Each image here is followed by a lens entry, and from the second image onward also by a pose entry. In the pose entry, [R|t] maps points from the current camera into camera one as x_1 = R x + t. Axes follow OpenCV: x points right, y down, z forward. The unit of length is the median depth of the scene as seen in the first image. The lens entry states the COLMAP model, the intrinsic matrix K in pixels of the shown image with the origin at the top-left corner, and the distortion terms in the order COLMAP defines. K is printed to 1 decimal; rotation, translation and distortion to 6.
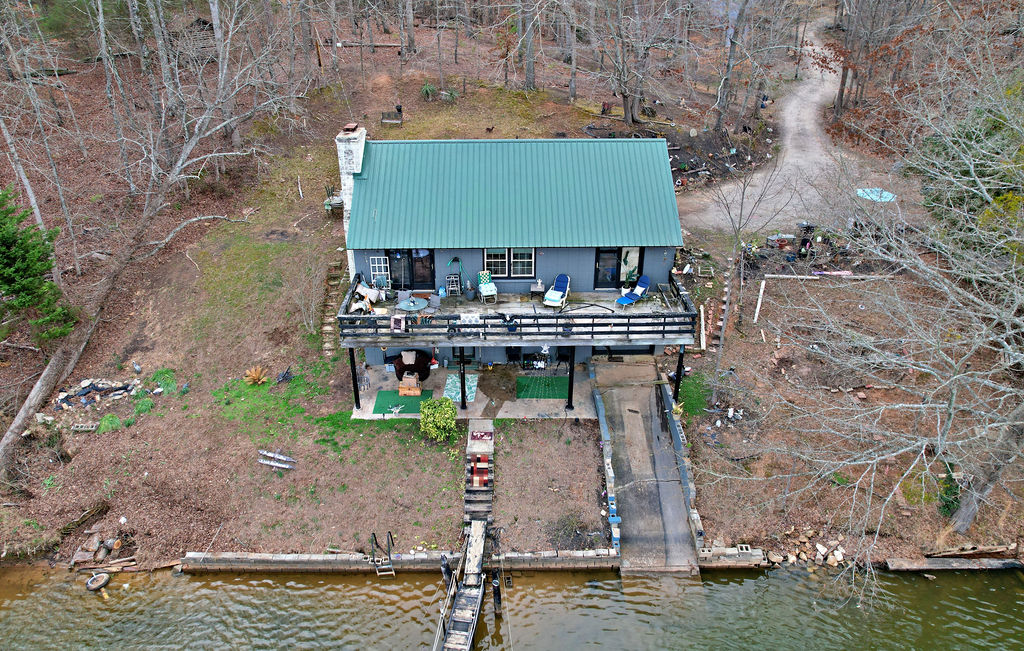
lens RADIAL K [[686.4, 0, 512.0], [0, 686.4, 325.5], [0, 0, 1]] dist [-0.082025, 0.069968]
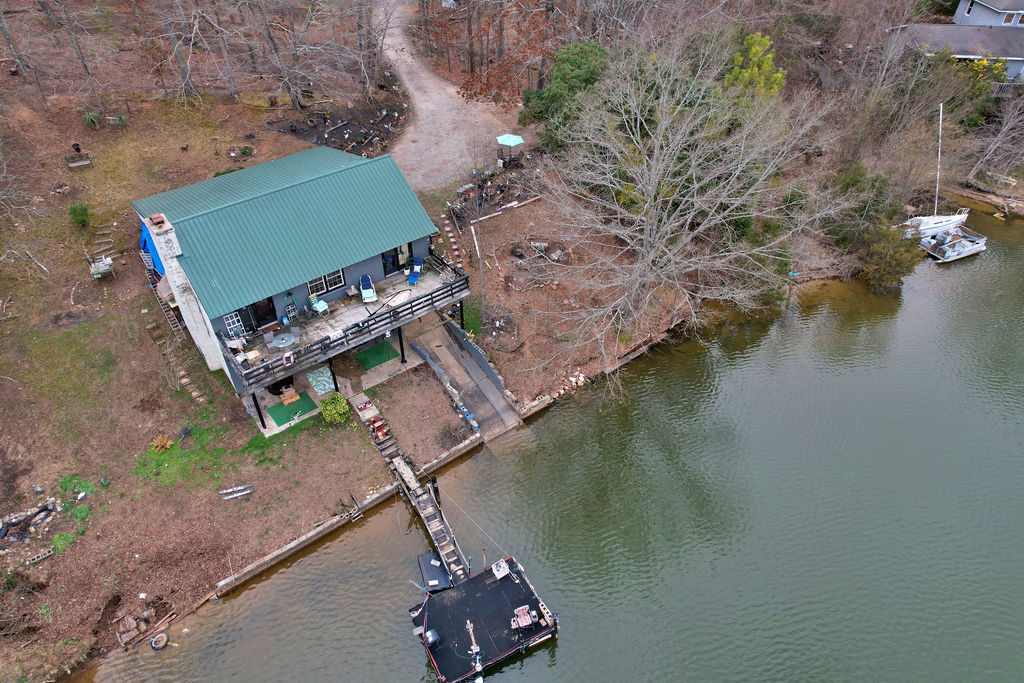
lens RADIAL K [[650.2, 0, 512.0], [0, 650.2, 341.5], [0, 0, 1]] dist [-0.080987, 0.071458]
pose [[0.789108, -0.392744, 0.472294, -0.376107], [0.282412, 0.914775, 0.288842, -0.258181], [-0.545484, -0.094546, 0.832772, -0.273210]]
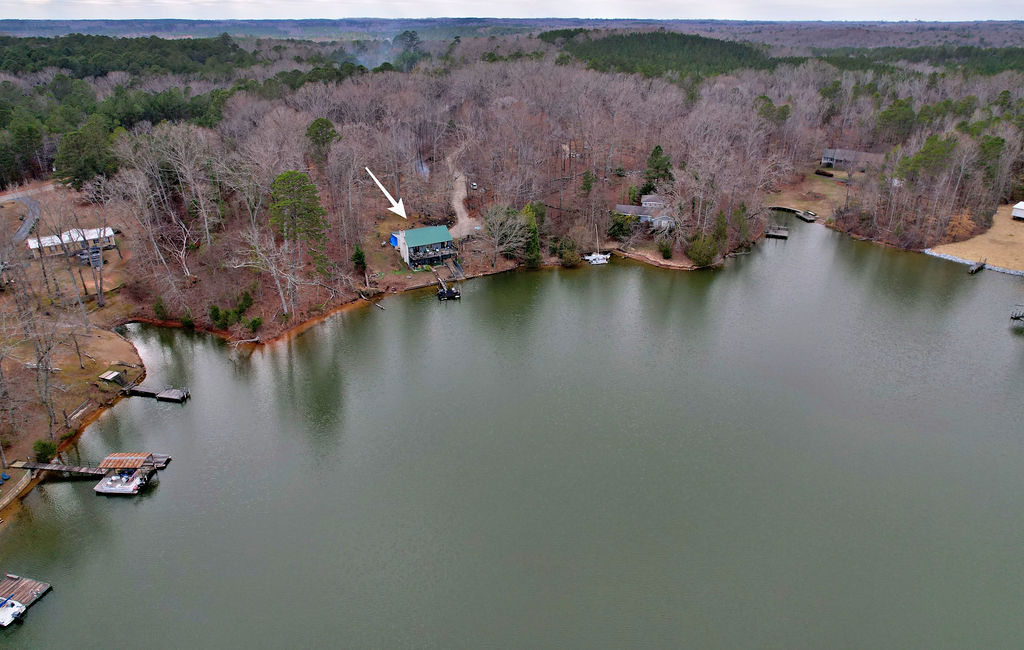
lens RADIAL K [[686.4, 0, 512.0], [0, 686.4, 325.0], [0, 0, 1]] dist [-0.082025, 0.069968]
pose [[0.874951, -0.199862, 0.441040, -2.543626], [0.222177, 0.975006, 0.001073, 0.877794], [-0.430231, 0.097050, 0.897487, -5.601931]]
